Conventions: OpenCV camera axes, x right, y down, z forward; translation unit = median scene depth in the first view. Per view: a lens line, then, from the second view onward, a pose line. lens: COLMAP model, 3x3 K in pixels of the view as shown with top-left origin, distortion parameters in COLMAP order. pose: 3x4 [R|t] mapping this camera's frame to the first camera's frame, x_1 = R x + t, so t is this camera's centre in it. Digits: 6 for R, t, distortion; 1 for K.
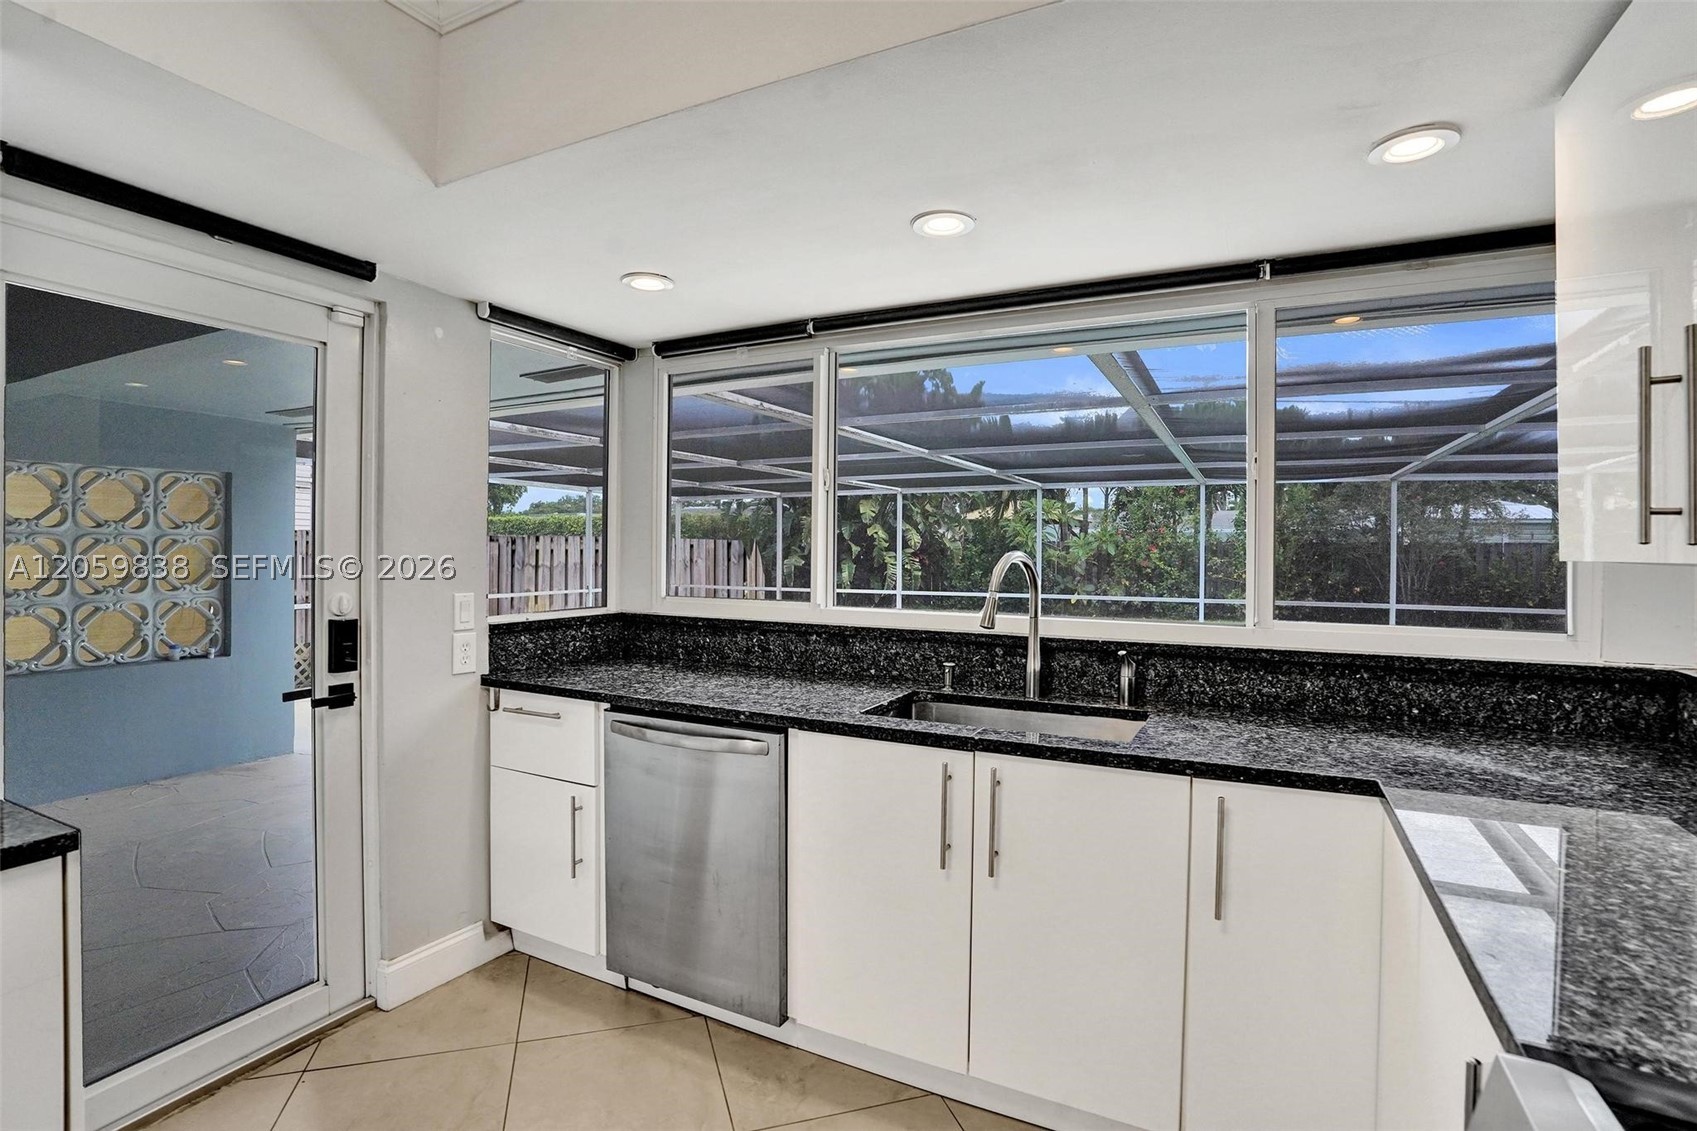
lens RADIAL K [[816.4, 0, 852.9], [0, 816.4, 548.0], [0, 0, 1]] dist [-0.029135, 0.018277]
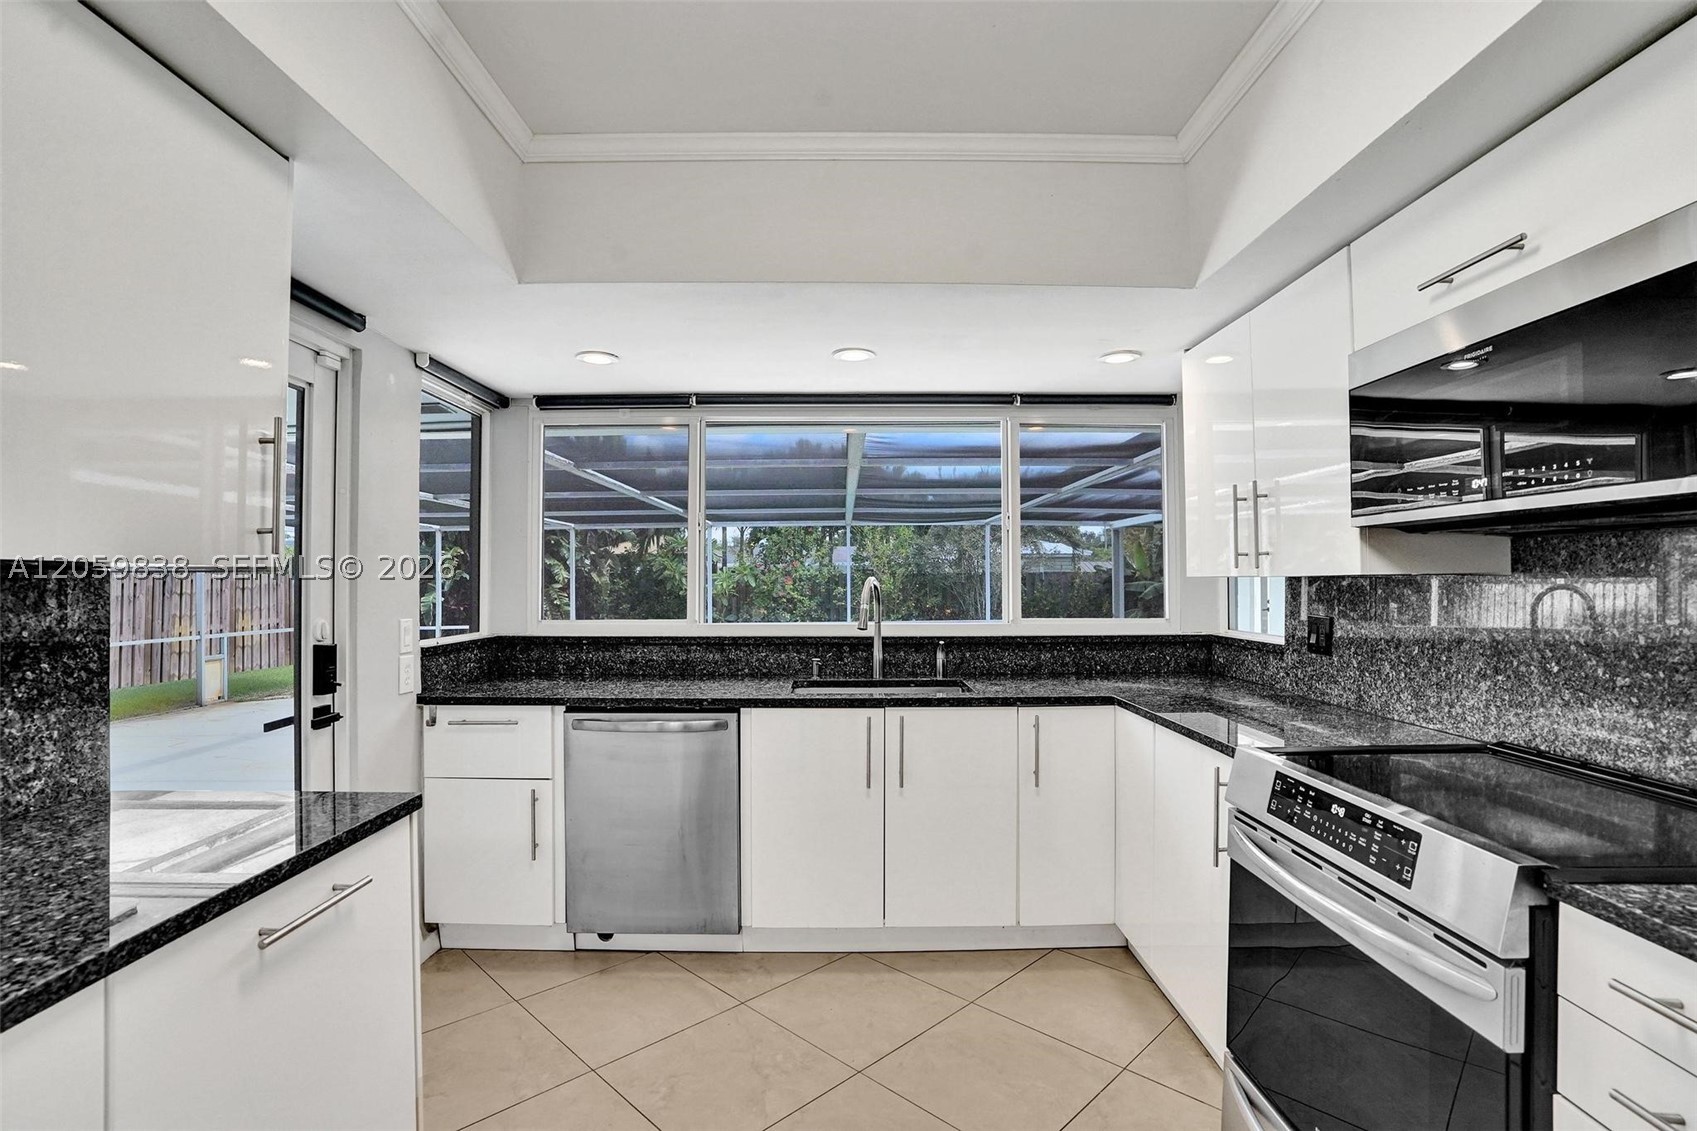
lens RADIAL K [[784.7, 0, 848.5], [0, 784.7, 565.5], [0, 0, 1]] dist [-0.000345, 0.000240]
pose [[0.894967, -0.000638, 0.446131, -0.438280], [0.010109, 0.999771, -0.018850, 0.010511], [-0.446017, 0.021380, 0.894769, -0.214701]]
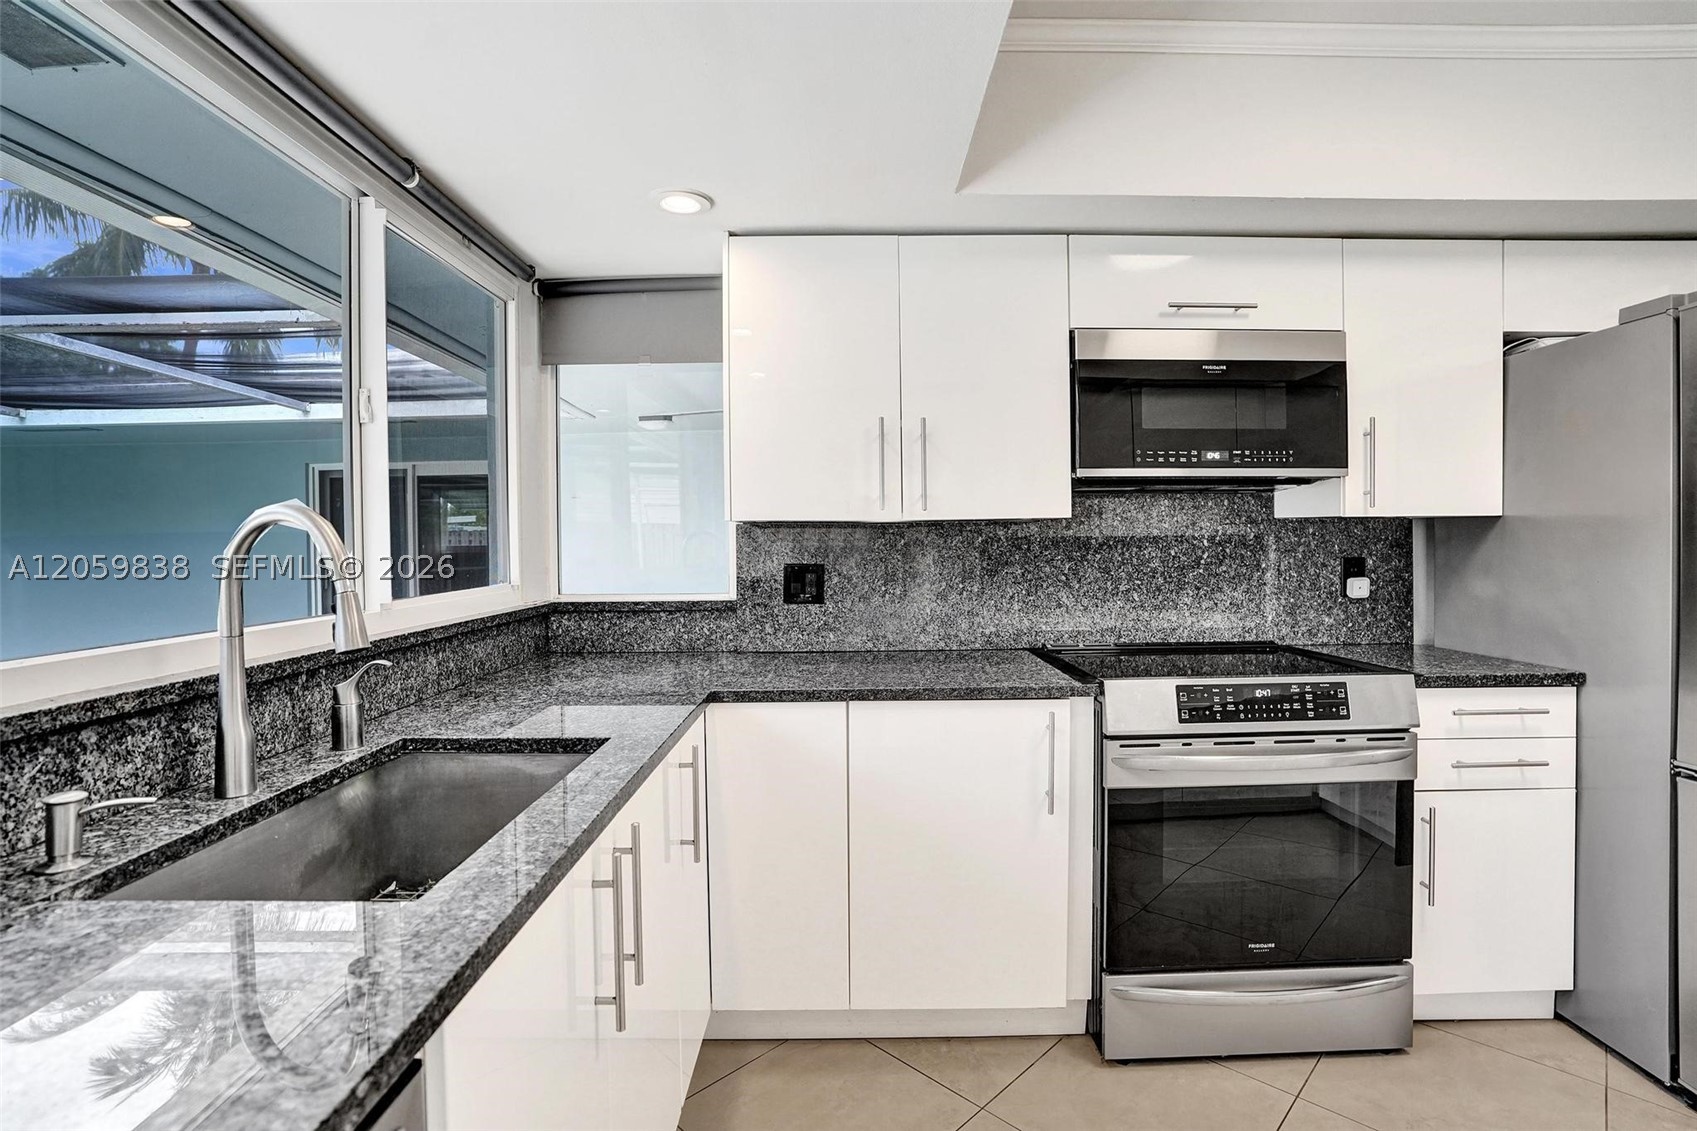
lens RADIAL K [[813.3, 0, 848.8], [0, 813.3, 543.9], [0, 0, 1]] dist [-0.043689, 0.000088]
pose [[-0.449519, -0.003620, 0.893264, -0.366803], [0.007072, 0.999946, 0.007611, 0.031741], [-0.893243, 0.009739, -0.449469, 0.882884]]
